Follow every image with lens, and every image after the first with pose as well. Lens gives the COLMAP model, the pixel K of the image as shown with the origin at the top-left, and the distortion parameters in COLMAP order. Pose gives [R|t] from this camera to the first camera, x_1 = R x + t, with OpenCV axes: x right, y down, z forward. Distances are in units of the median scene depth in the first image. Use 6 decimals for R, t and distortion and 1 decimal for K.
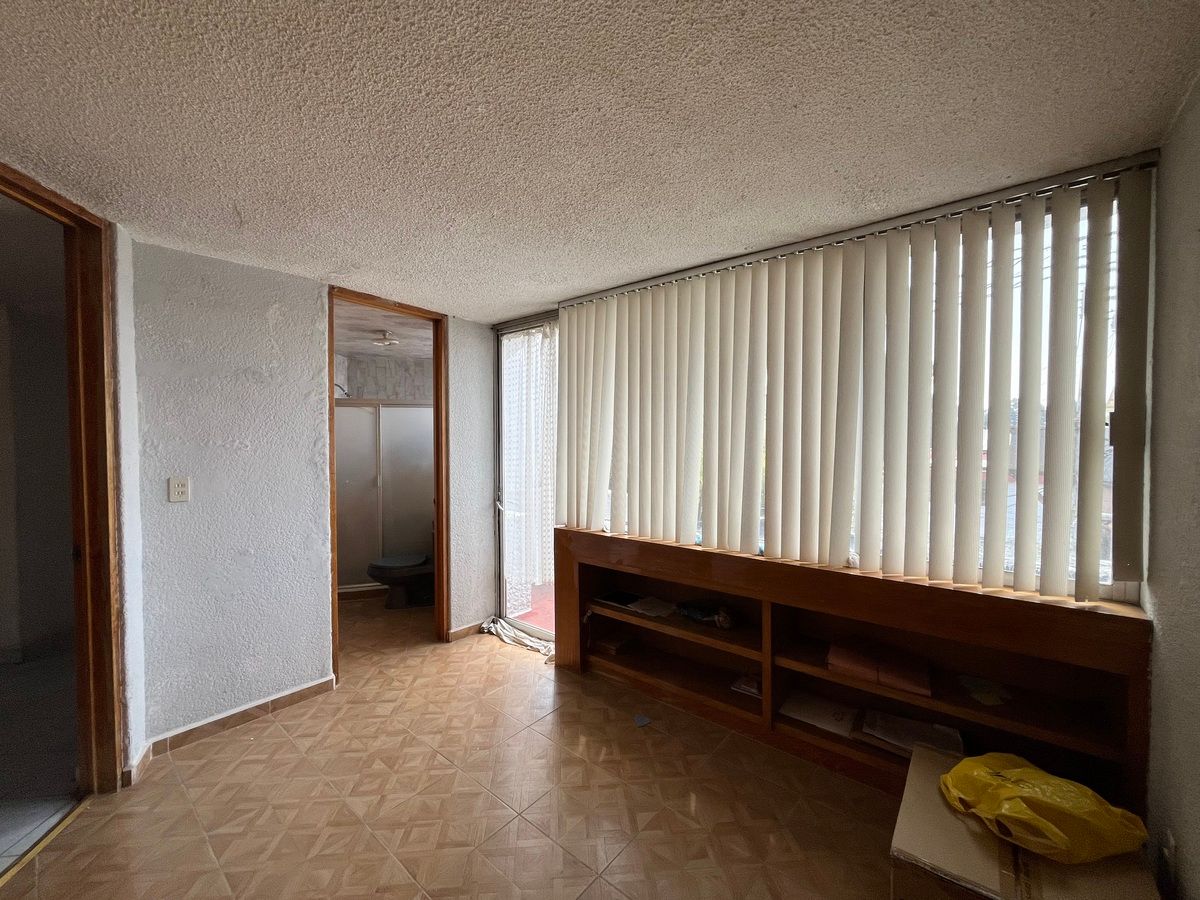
lens RADIAL K [[480.0, 0, 594.5], [0, 480.0, 449.2], [0, 0, 1]] dist [-0.001382, 0.000011]
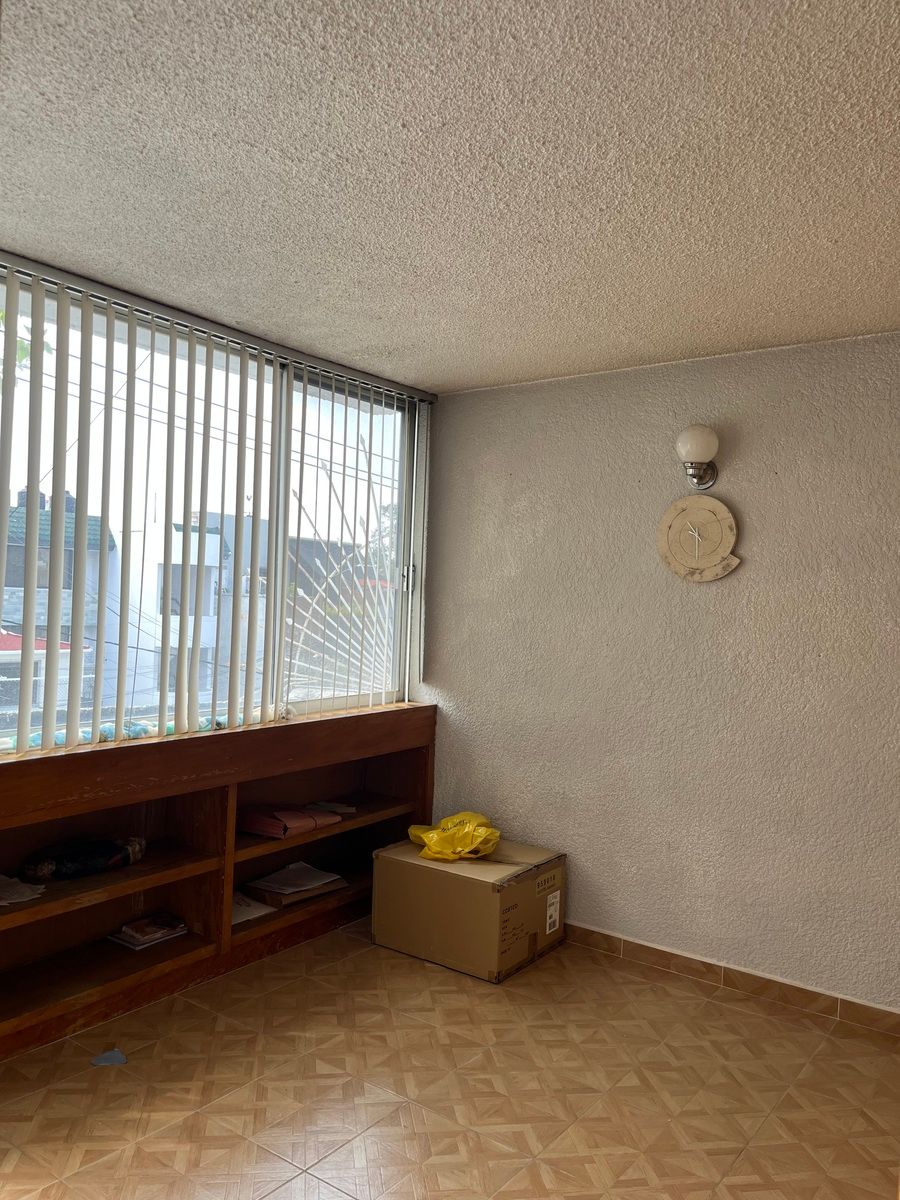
lens RADIAL K [[893.7, 0, 450.0], [0, 893.7, 600.0], [0, 0, 1]] dist [0.002331, -0.000695]
pose [[-0.055752, 0.001305, 0.998444, -1.182689], [-0.008464, 0.999963, -0.001780, 0.021370], [-0.998409, -0.008550, -0.055739, 0.788769]]
